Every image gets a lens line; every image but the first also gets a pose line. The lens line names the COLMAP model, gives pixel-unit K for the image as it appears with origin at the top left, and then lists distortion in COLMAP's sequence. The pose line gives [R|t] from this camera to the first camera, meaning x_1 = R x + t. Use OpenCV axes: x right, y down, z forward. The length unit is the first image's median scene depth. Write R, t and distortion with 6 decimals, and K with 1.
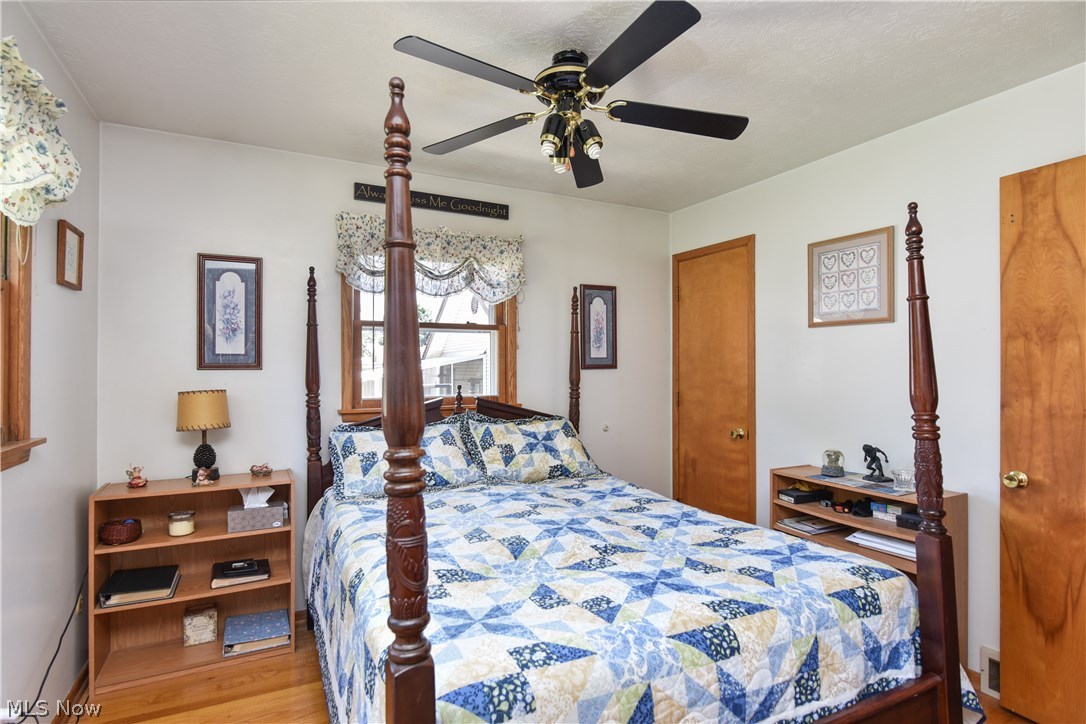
lens RADIAL K [[556.2, 0, 540.9], [0, 556.2, 357.2], [0, 0, 1]] dist [-0.000266, -0.001771]
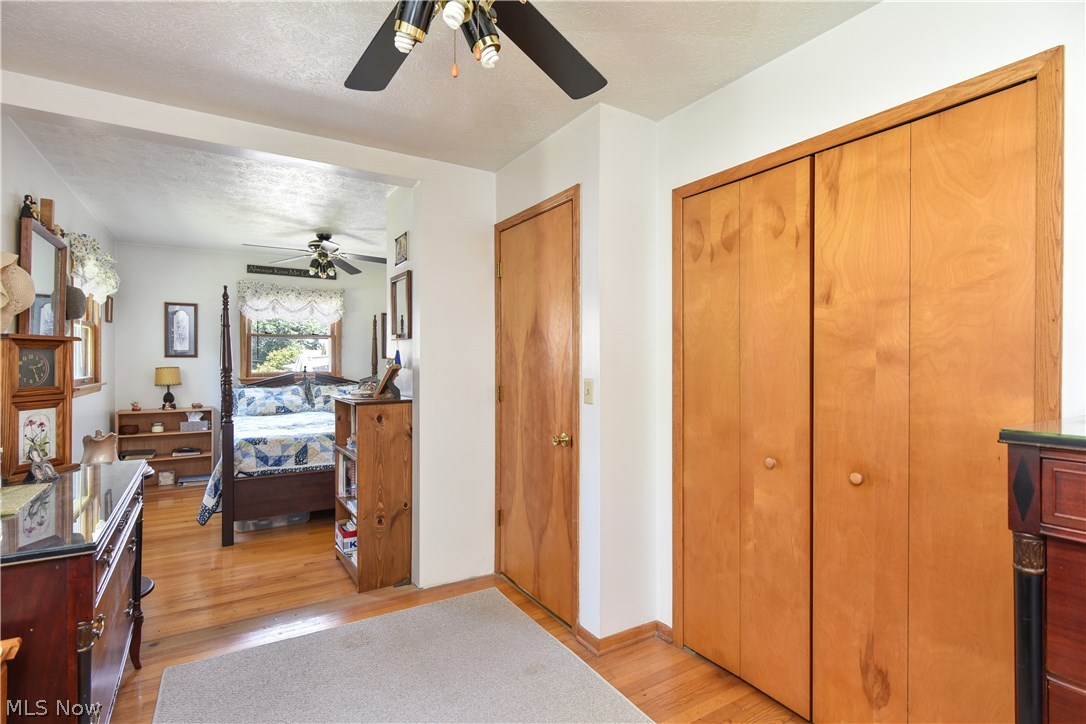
lens RADIAL K [[538.4, 0, 543.2], [0, 538.4, 359.9], [0, 0, 1]] dist [0.018799, 0.000576]
pose [[0.997355, -0.001124, 0.072675, 0.660104], [0.000519, 0.999965, 0.008335, 0.014628], [-0.072682, -0.008275, 0.997321, -1.152698]]
